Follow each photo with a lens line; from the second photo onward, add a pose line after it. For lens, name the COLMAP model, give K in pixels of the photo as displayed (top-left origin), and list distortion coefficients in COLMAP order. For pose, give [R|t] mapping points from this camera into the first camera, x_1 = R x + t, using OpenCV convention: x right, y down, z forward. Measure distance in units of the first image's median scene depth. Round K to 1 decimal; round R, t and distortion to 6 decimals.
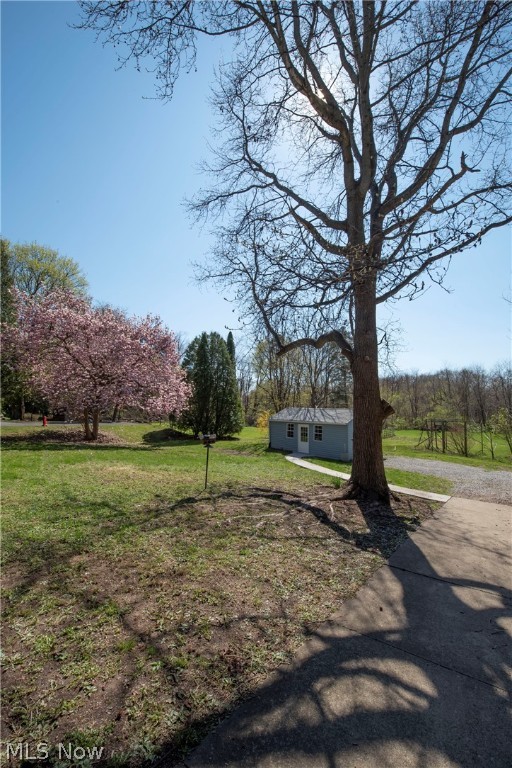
lens RADIAL K [[324.1, 0, 257.0], [0, 324.1, 382.9], [0, 0, 1]] dist [-0.018098, -0.001443]
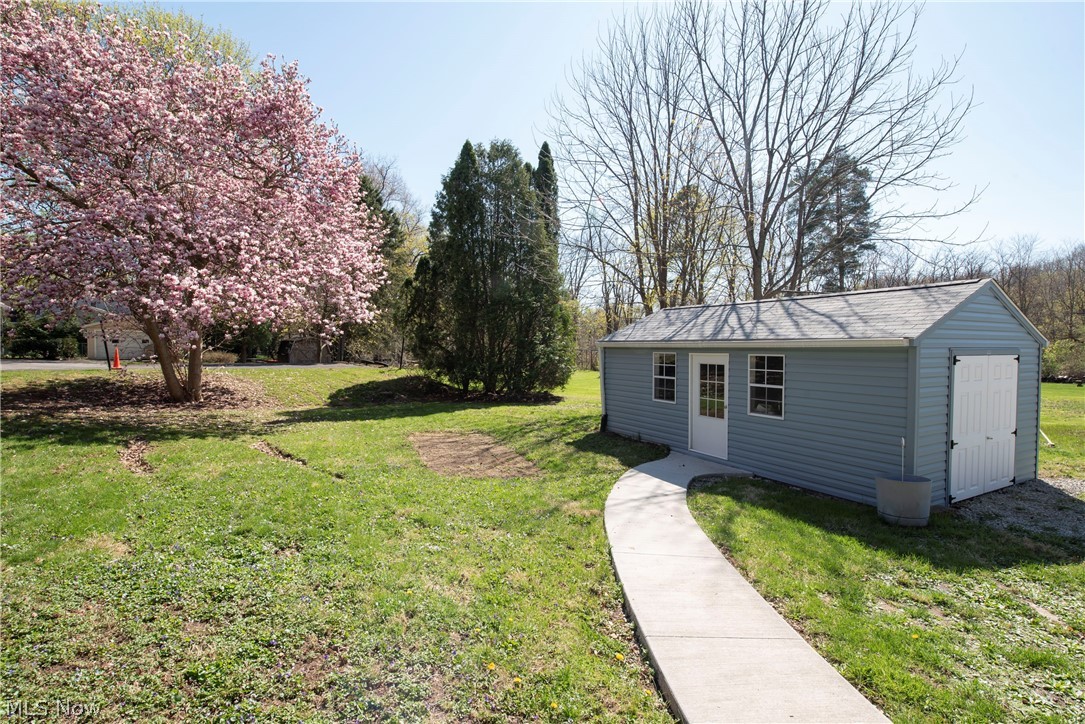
lens RADIAL K [[507.6, 0, 540.0], [0, 507.6, 360.3], [0, 0, 1]] dist [0.001455, 0.000166]
pose [[0.969278, -0.010725, -0.245736, 0.099608], [0.034986, 0.994903, 0.094575, 0.080518], [0.243469, -0.100266, 0.964712, 0.502255]]
